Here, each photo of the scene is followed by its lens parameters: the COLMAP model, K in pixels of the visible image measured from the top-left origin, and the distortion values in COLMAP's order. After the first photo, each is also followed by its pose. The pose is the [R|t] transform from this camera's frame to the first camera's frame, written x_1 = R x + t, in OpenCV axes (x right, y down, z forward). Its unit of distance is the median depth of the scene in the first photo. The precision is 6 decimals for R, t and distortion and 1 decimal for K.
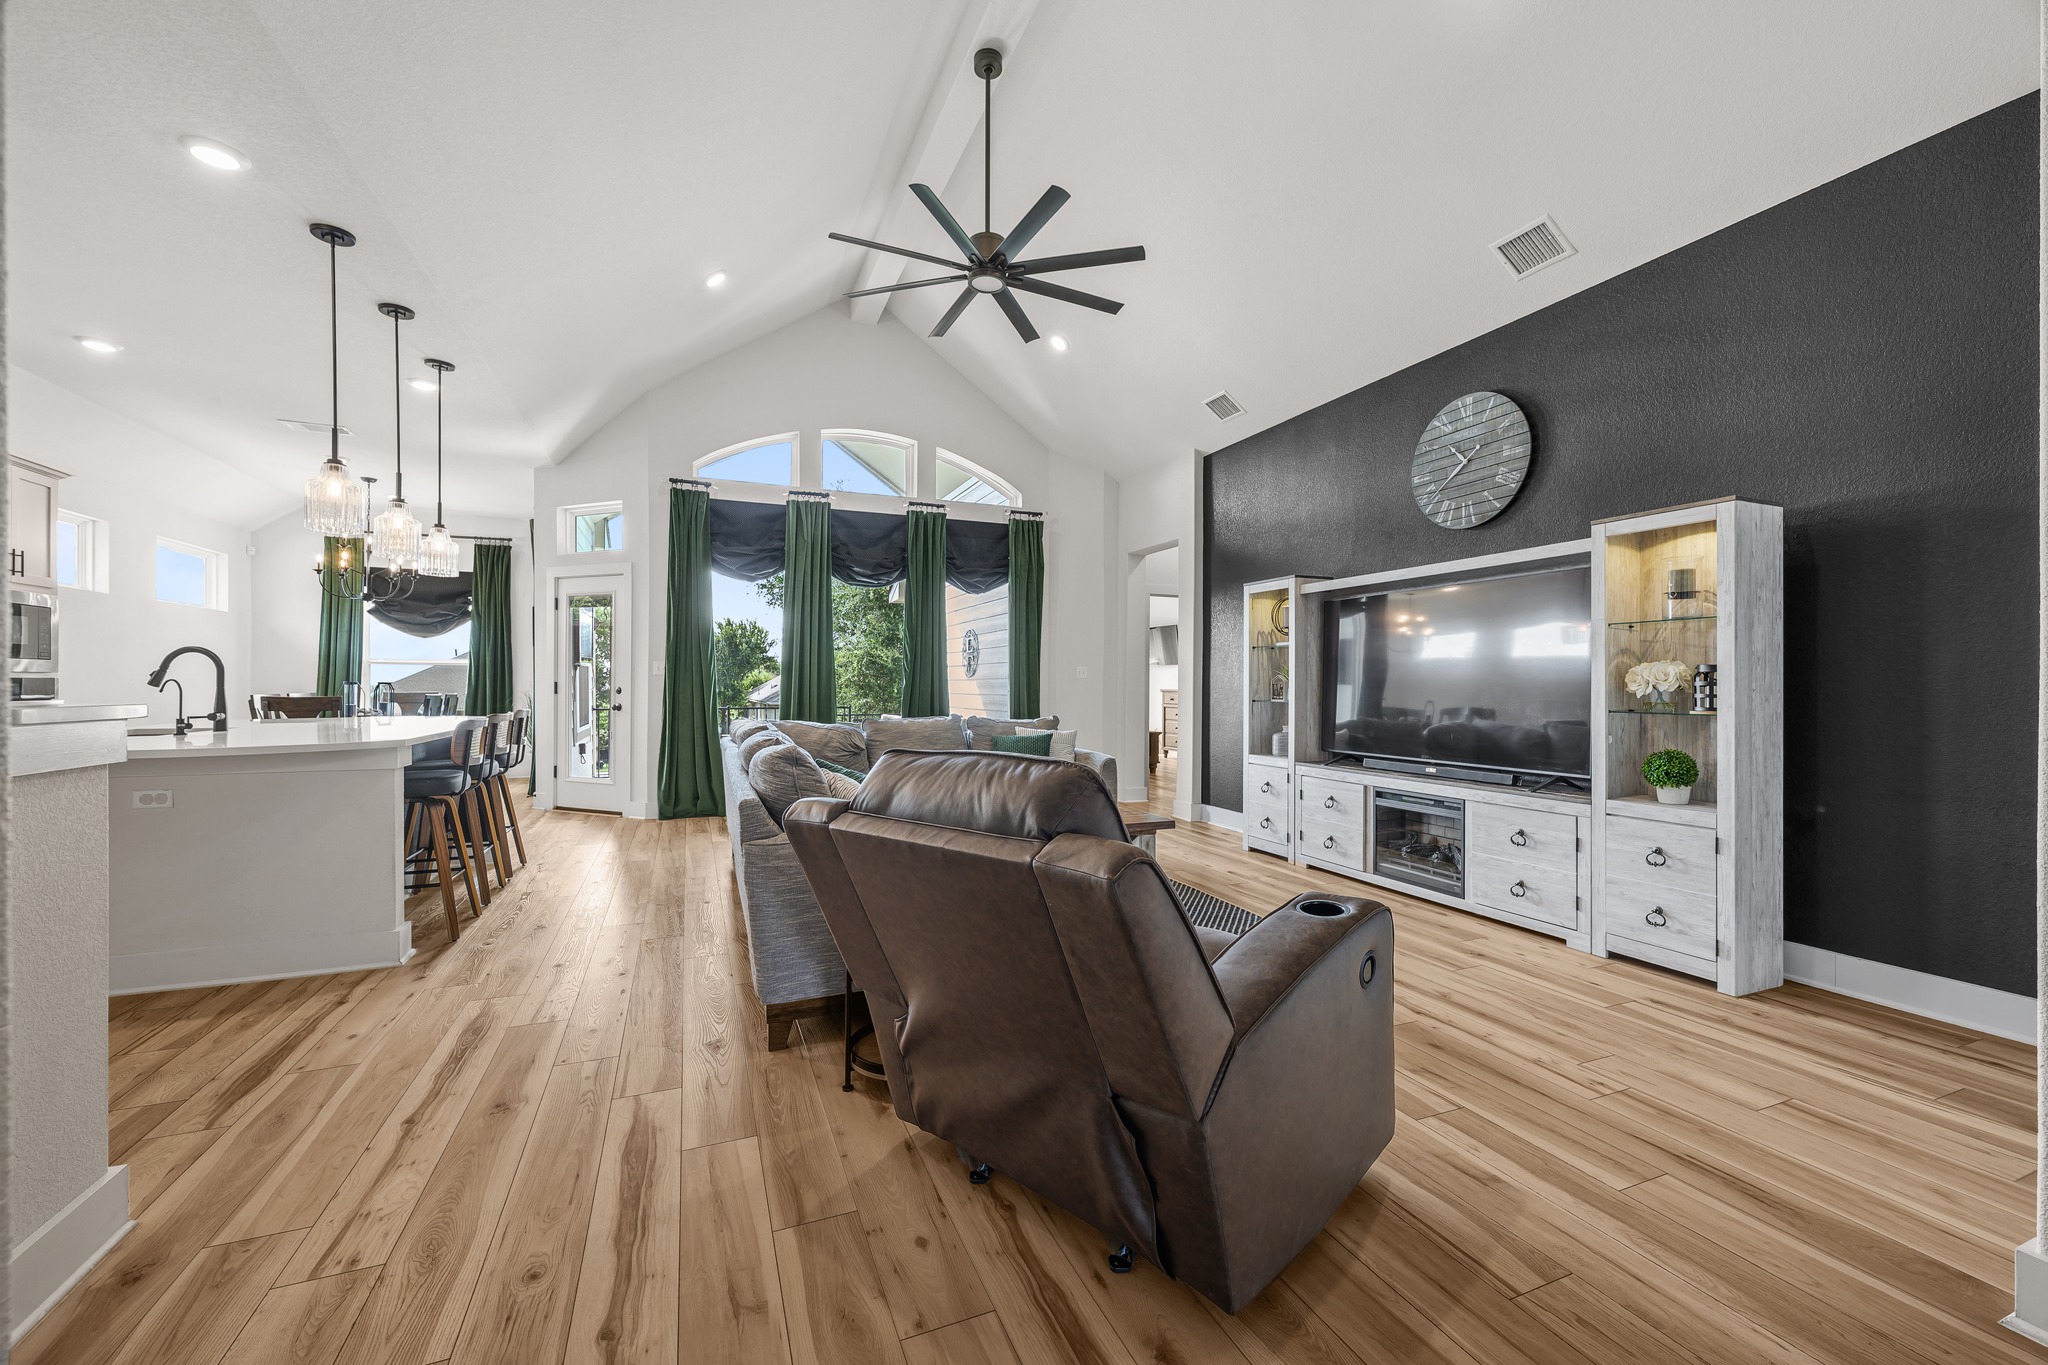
lens RADIAL K [[819.5, 0, 1027.8], [0, 819.5, 686.5], [0, 0, 1]] dist [0.000253, 0.000082]
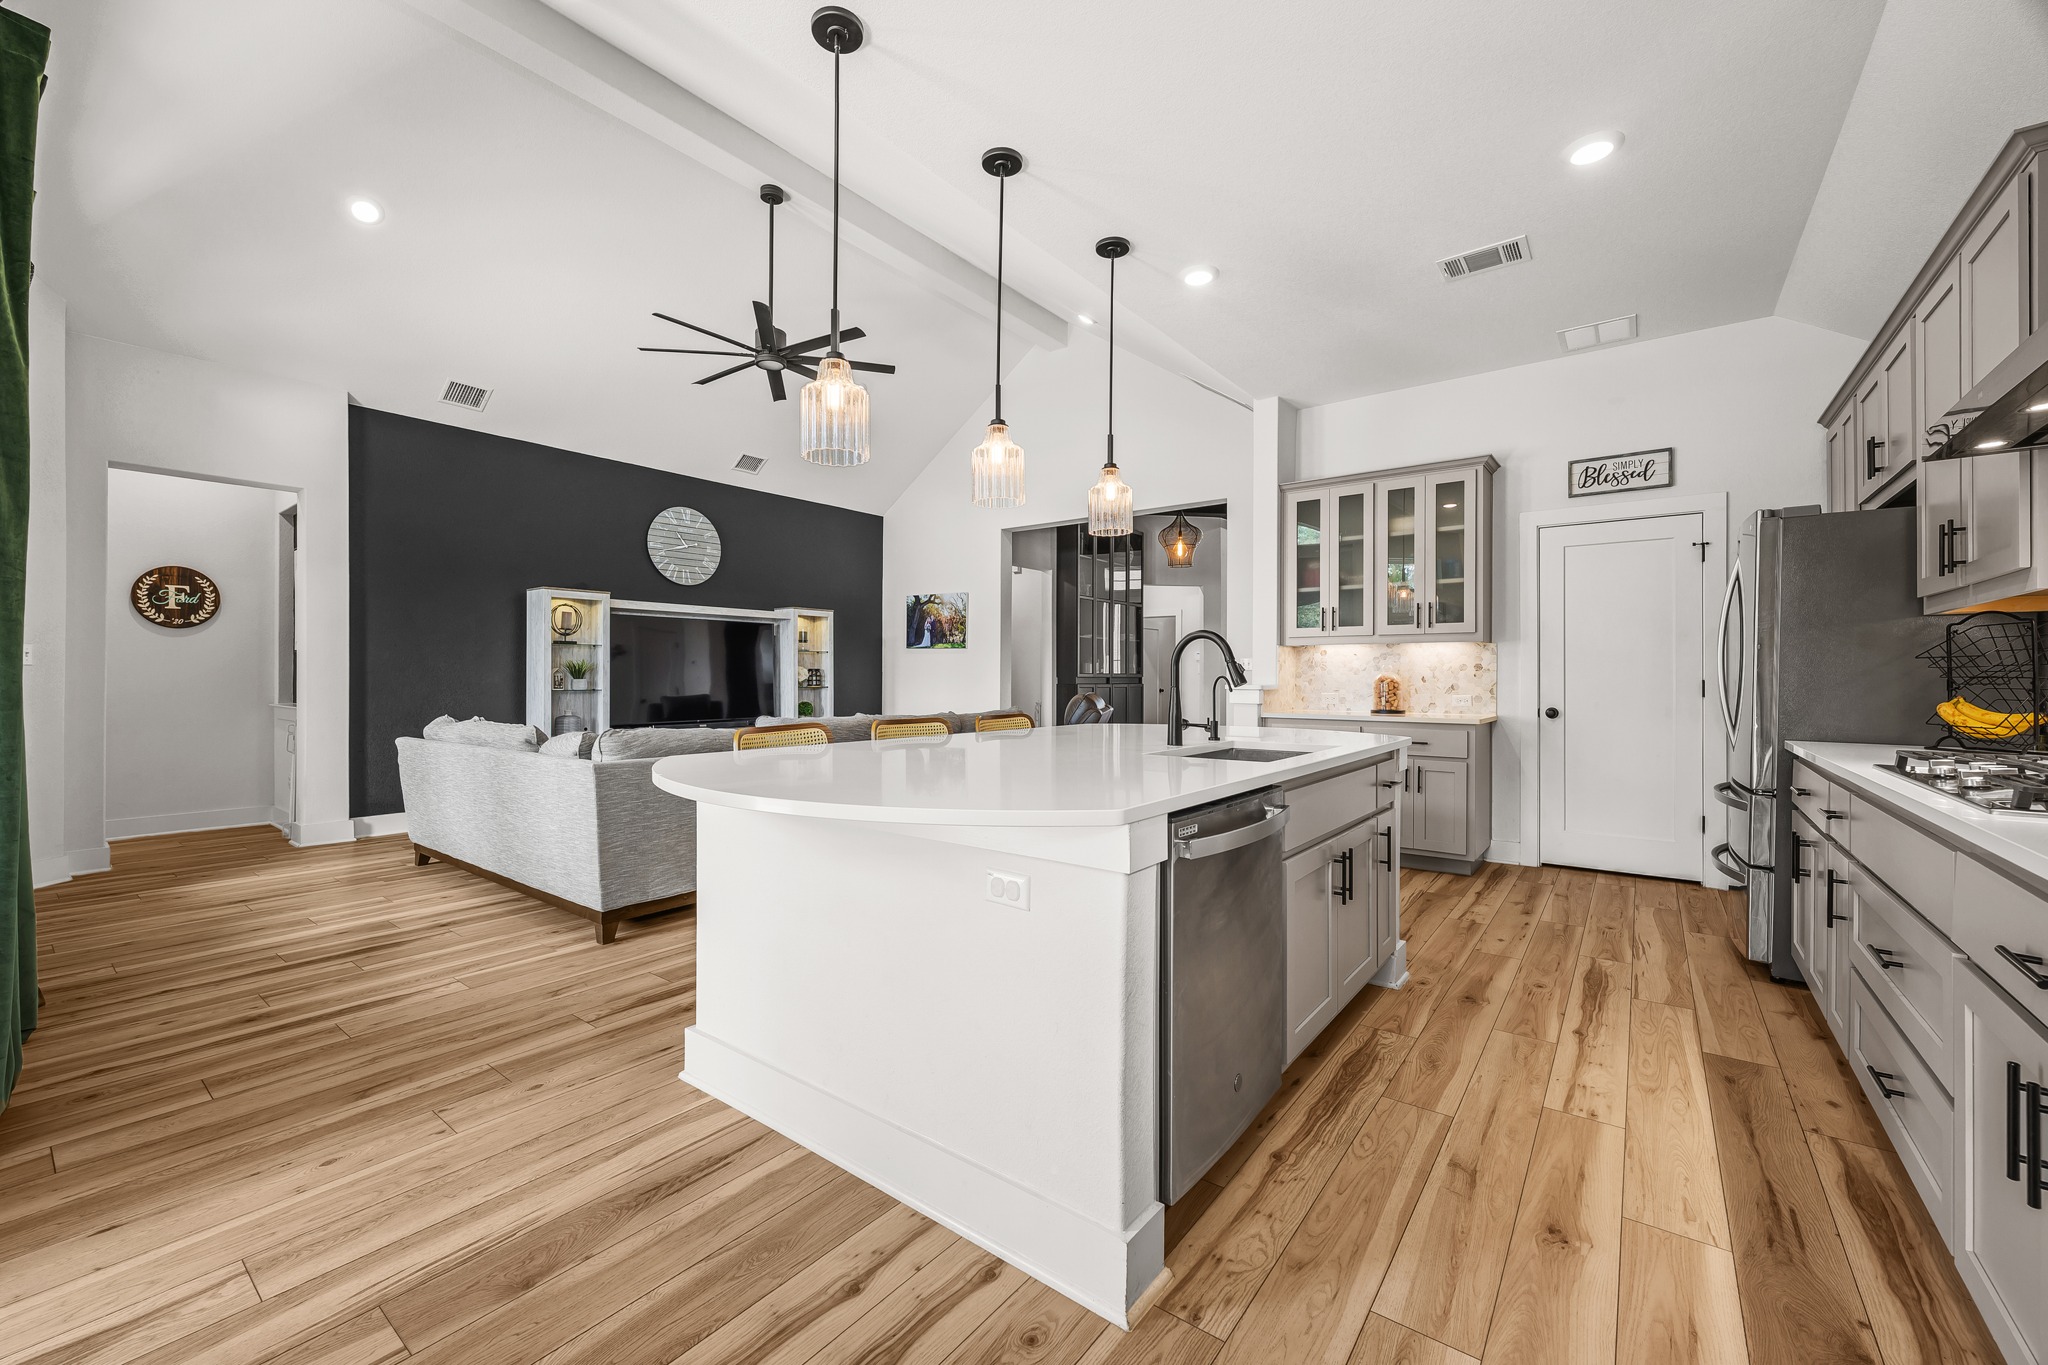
lens RADIAL K [[819.5, 0, 1024.6], [0, 819.5, 671.9], [0, 0, 1]] dist [0.000253, 0.000082]
pose [[-0.505219, -0.015063, 0.862860, -1.322328], [-0.011214, 0.999878, 0.010889, -0.036528], [-0.862918, -0.004175, -0.505326, 1.258933]]
